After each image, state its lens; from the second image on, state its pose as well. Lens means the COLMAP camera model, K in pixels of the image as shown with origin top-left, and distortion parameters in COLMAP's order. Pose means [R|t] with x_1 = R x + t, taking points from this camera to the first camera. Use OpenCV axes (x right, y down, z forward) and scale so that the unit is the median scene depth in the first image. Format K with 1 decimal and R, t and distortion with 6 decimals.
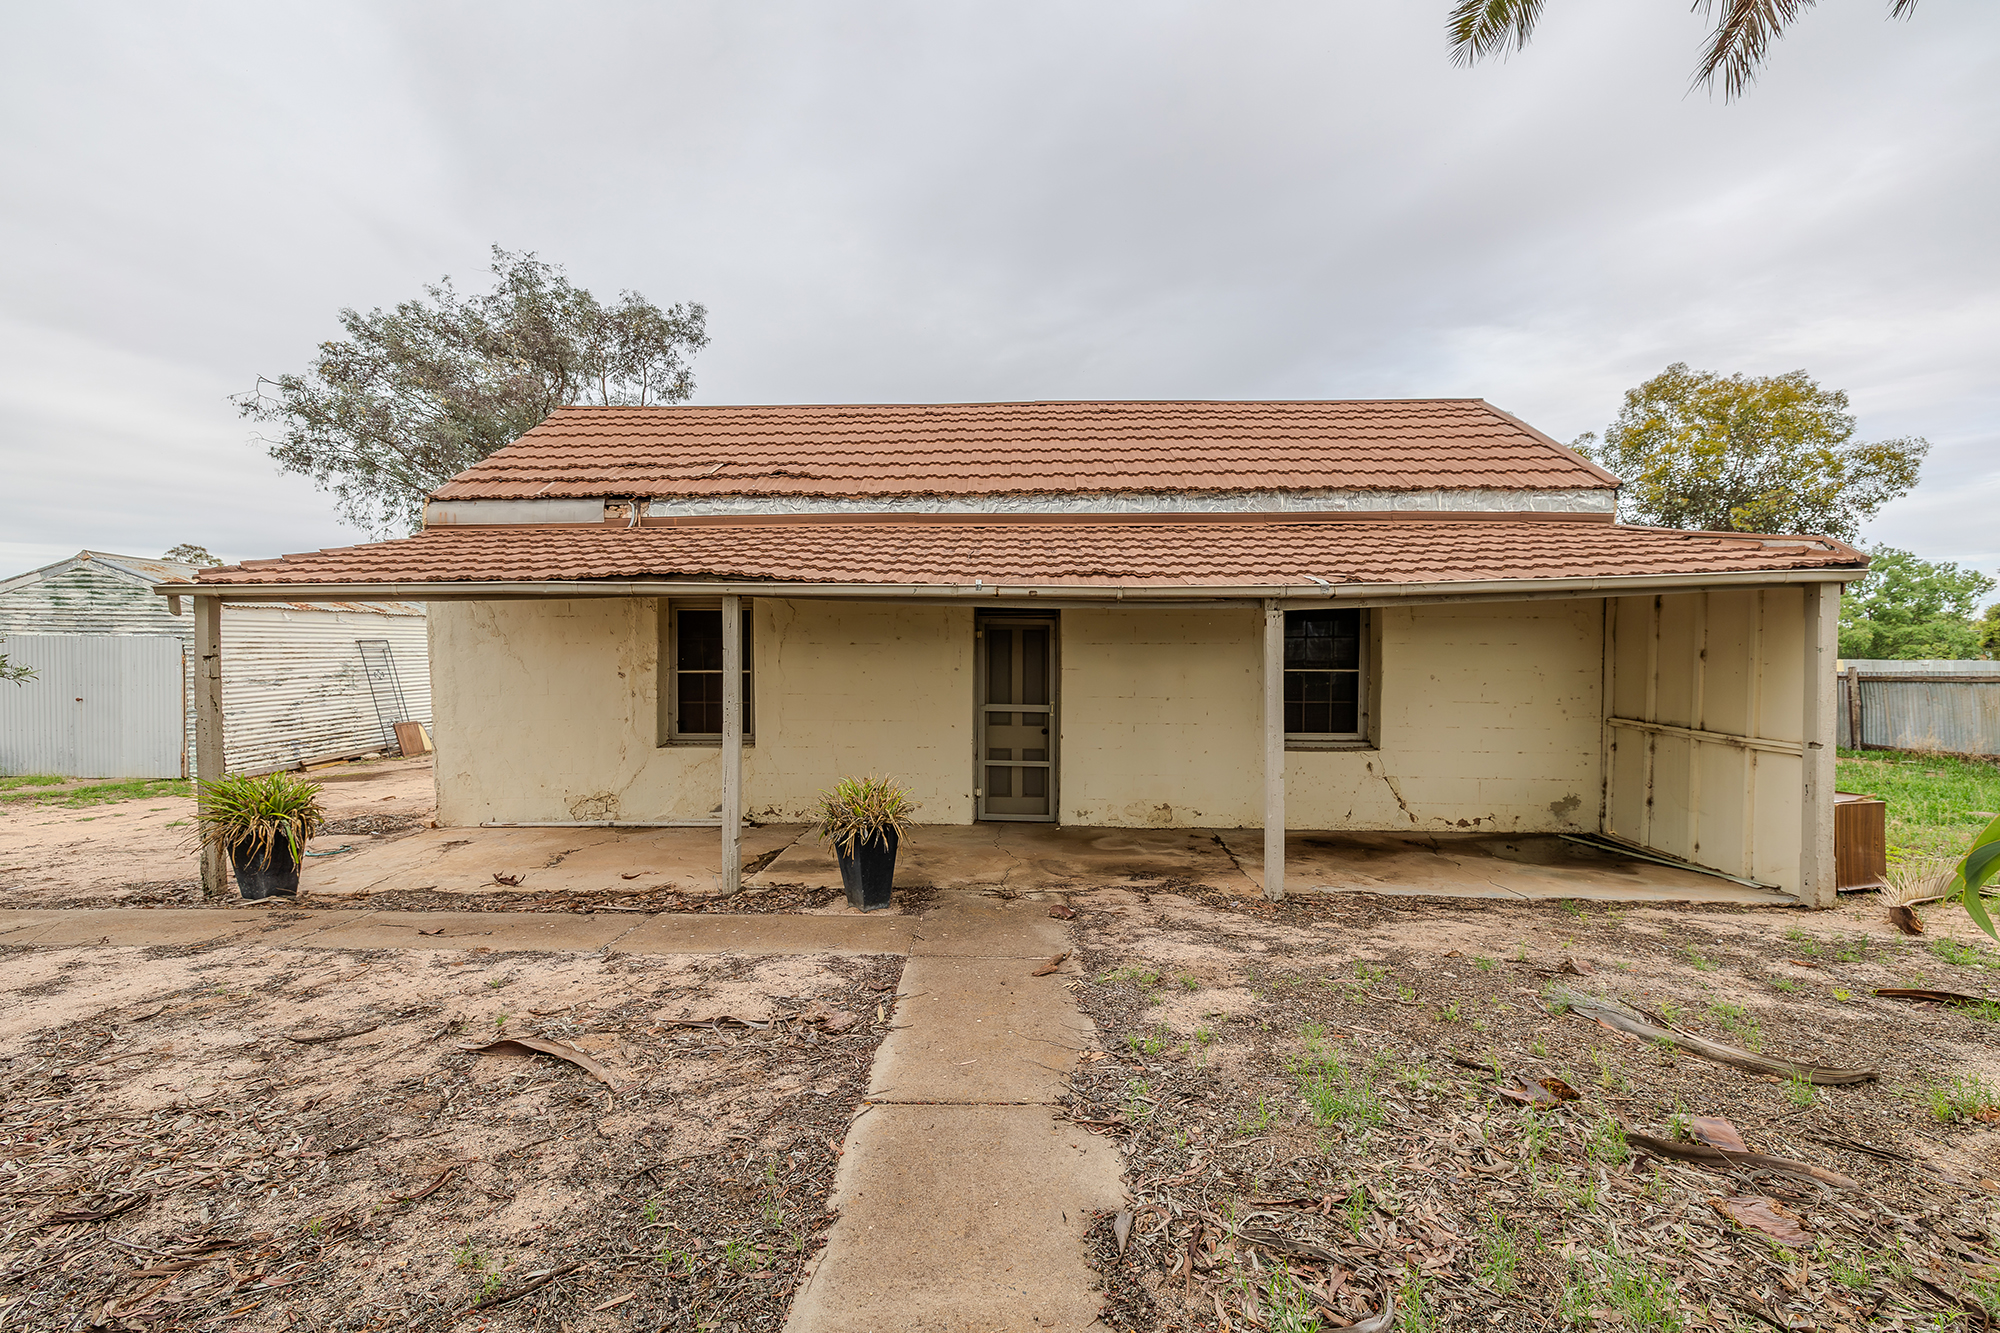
lens RADIAL K [[842.6, 0, 1002.1], [0, 842.6, 668.8], [0, 0, 1]] dist [-0.000930, 0.000824]
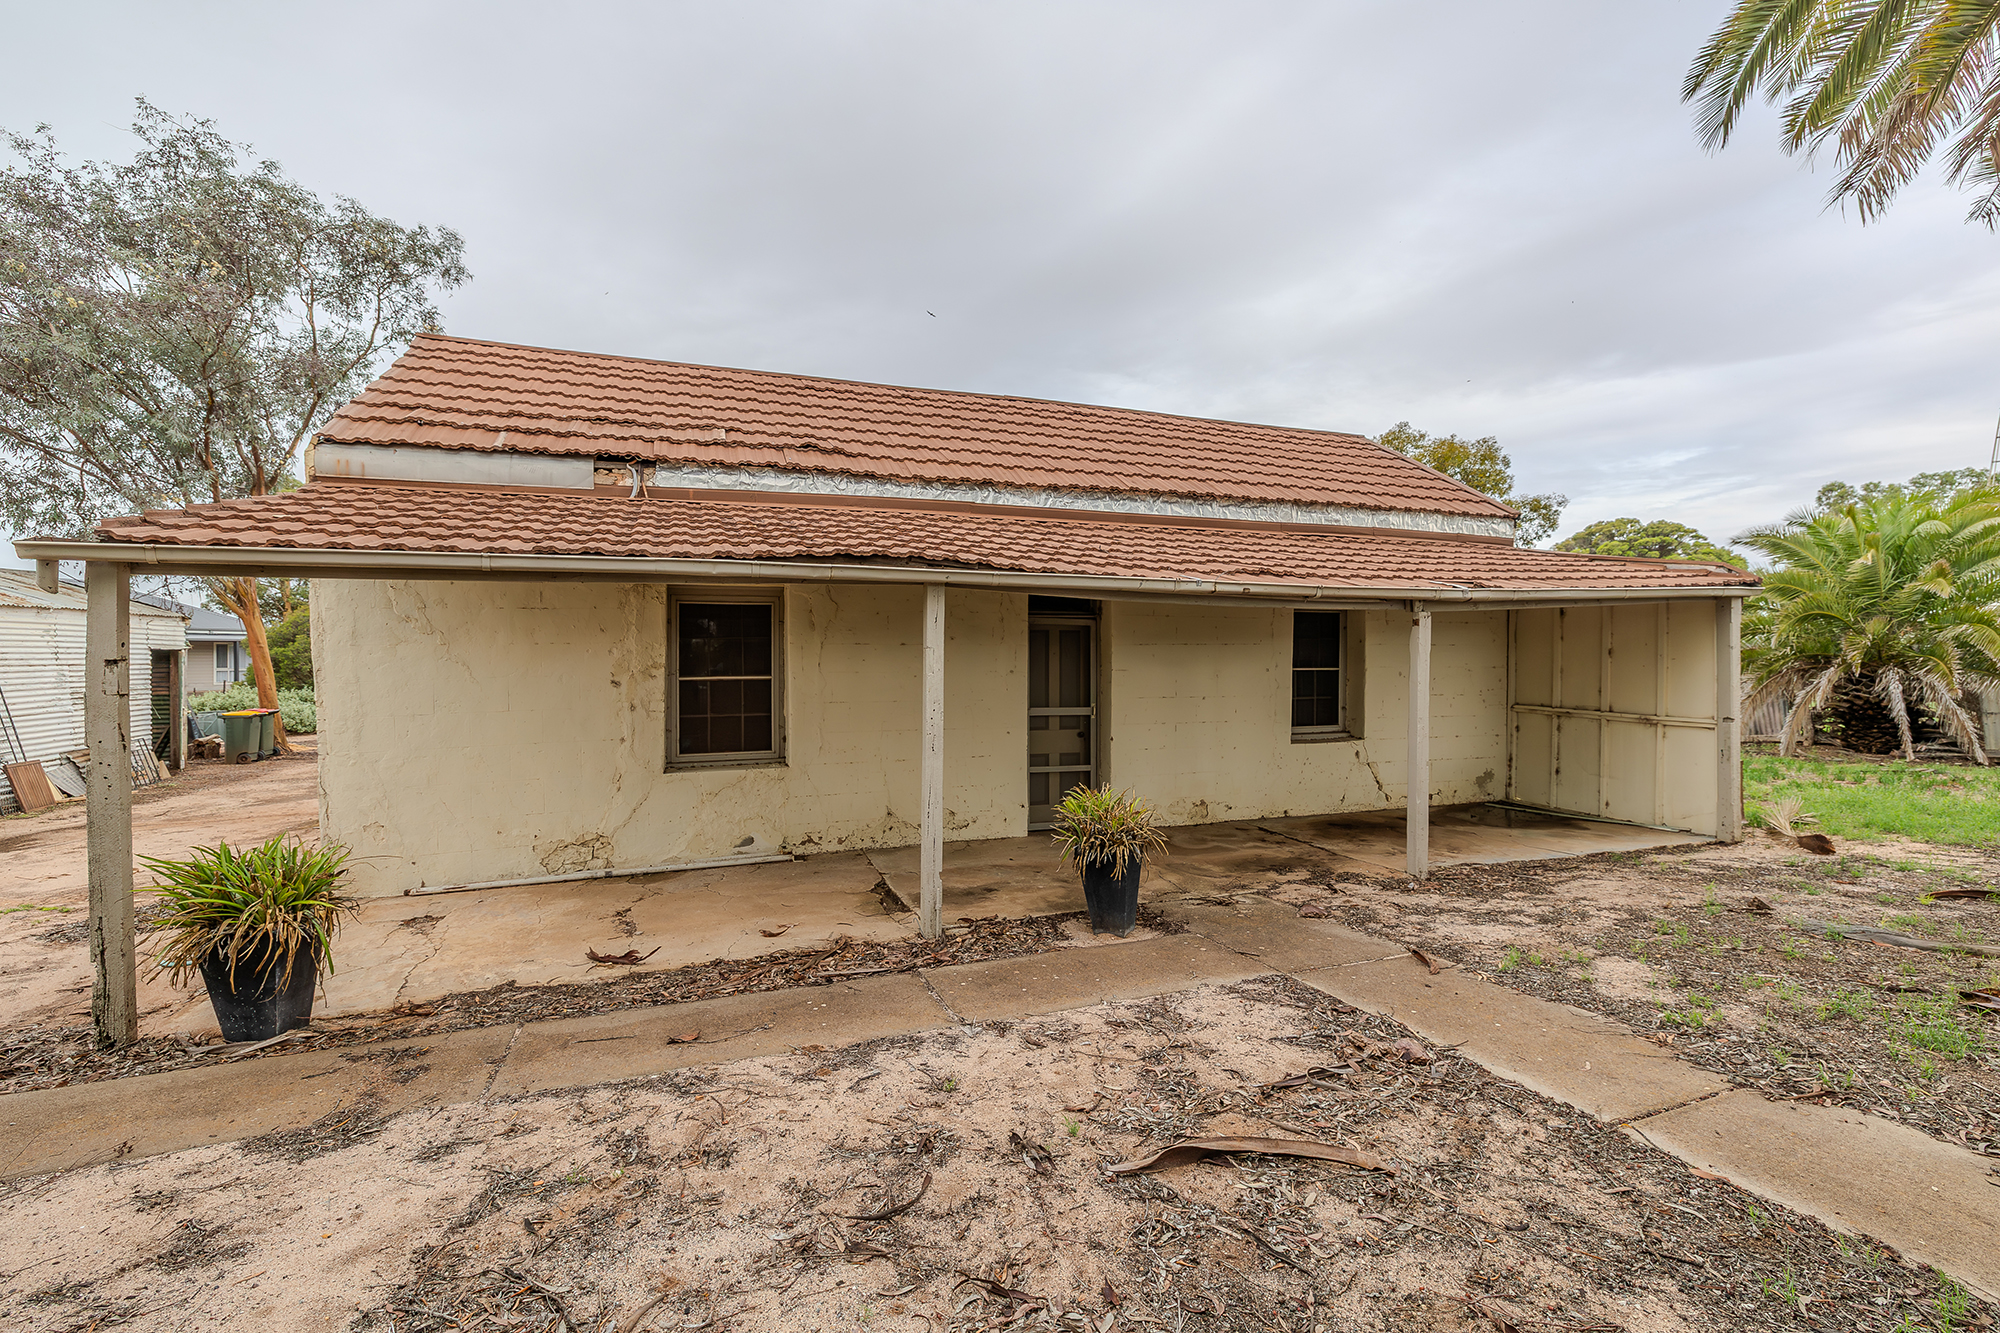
lens RADIAL K [[838.5, 0, 1003.8], [0, 838.5, 662.6], [0, 0, 1]] dist [0.001607, 0.000284]
pose [[0.929368, -0.007143, 0.369084, -0.447359], [0.012495, 0.999849, -0.012112, 0.002114], [-0.368942, 0.015868, 0.929317, 0.148822]]
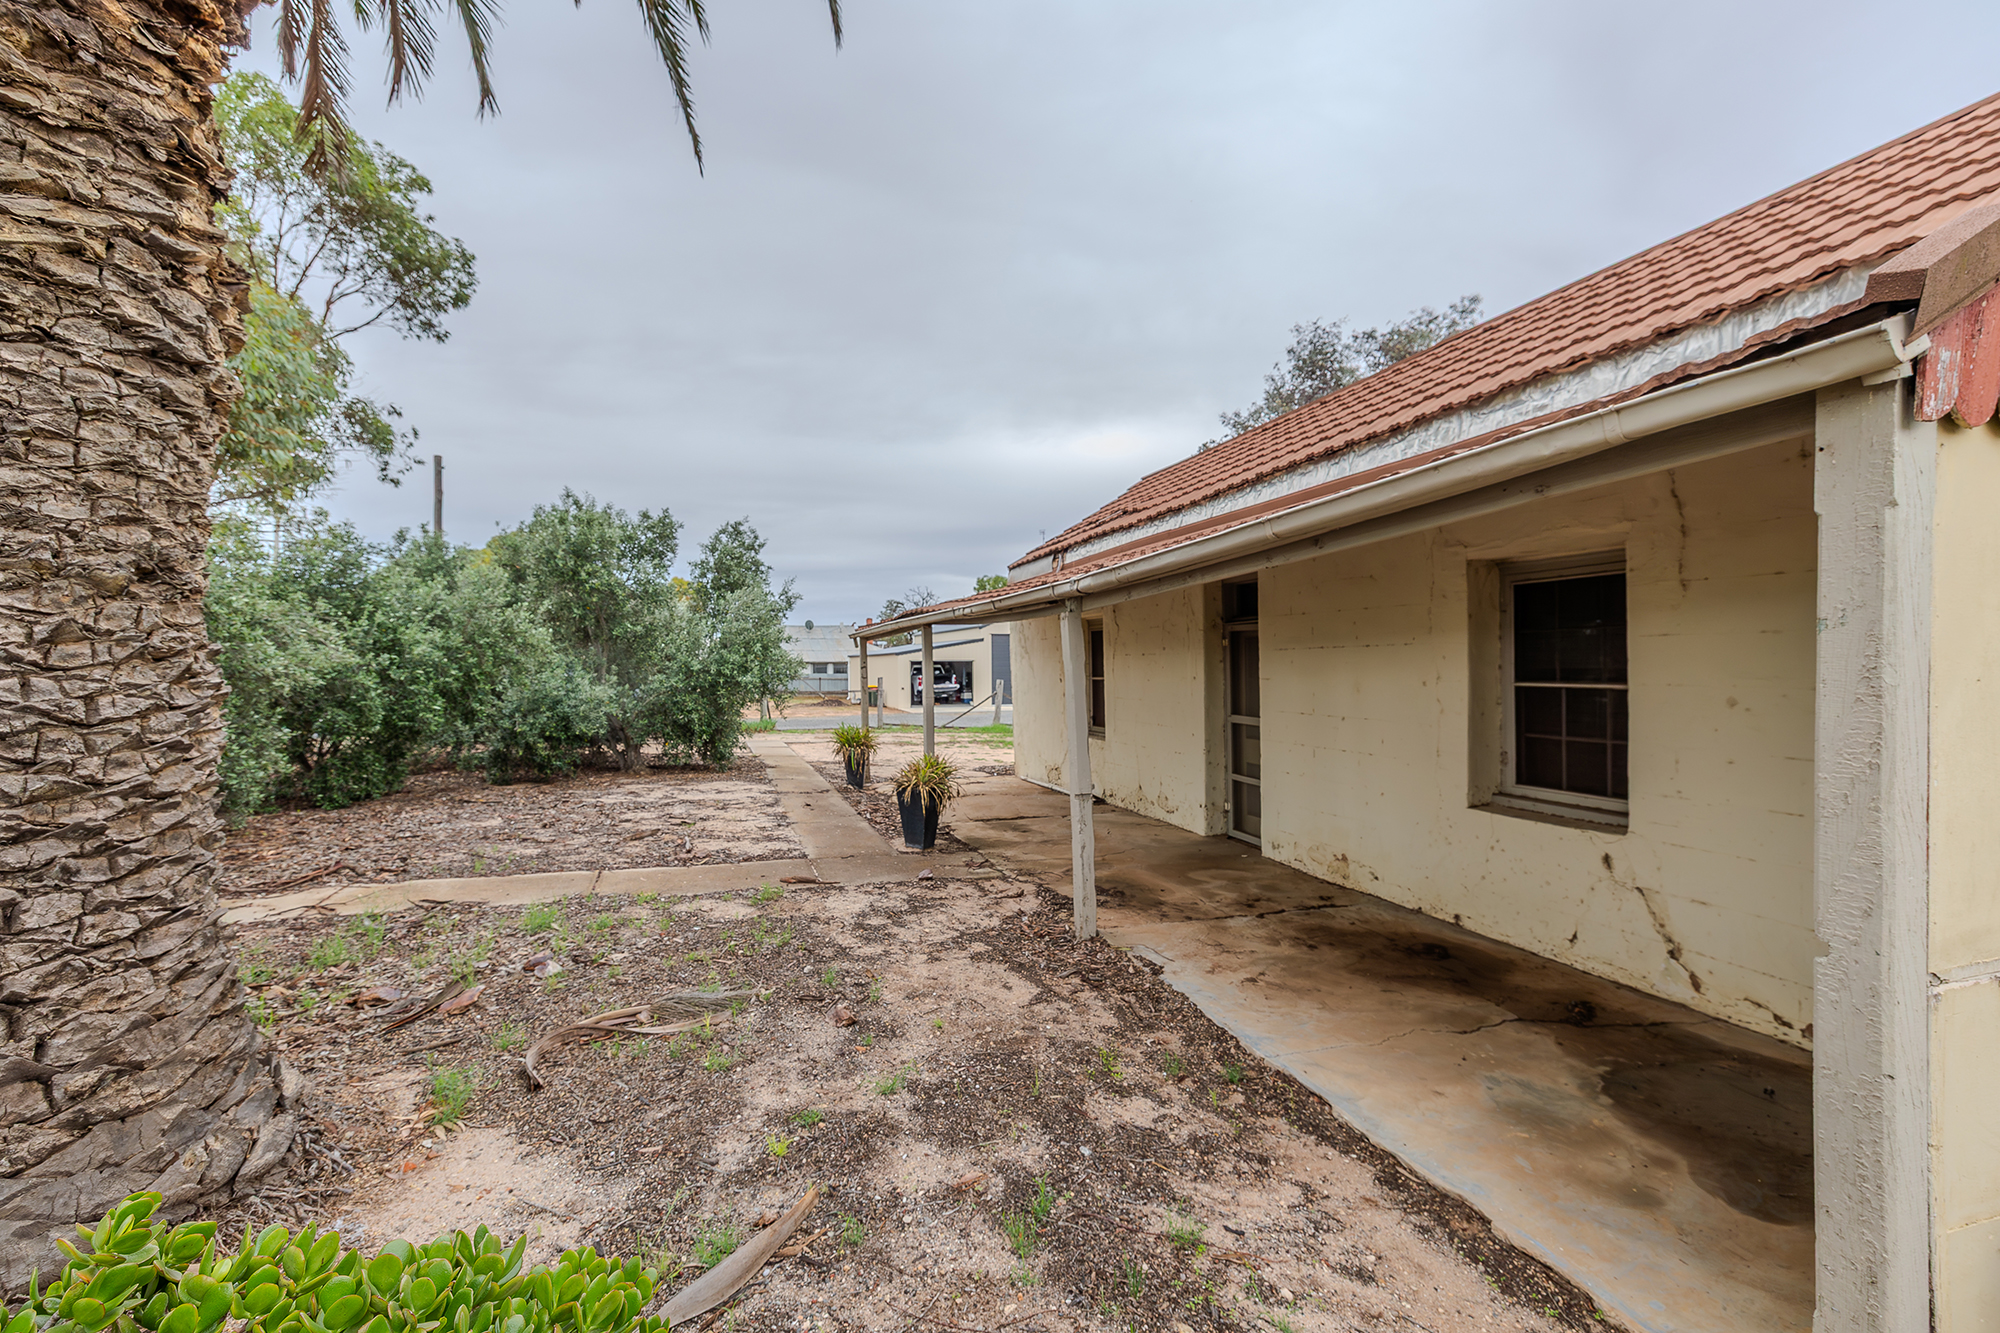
lens RADIAL K [[838.5, 0, 1003.8], [0, 838.5, 662.6], [0, 0, 1]] dist [0.001607, 0.000284]
pose [[0.351680, -0.008229, -0.936084, 0.885037], [-0.010521, 0.999863, -0.012743, -0.002838], [0.936061, 0.014330, 0.351545, 0.476740]]
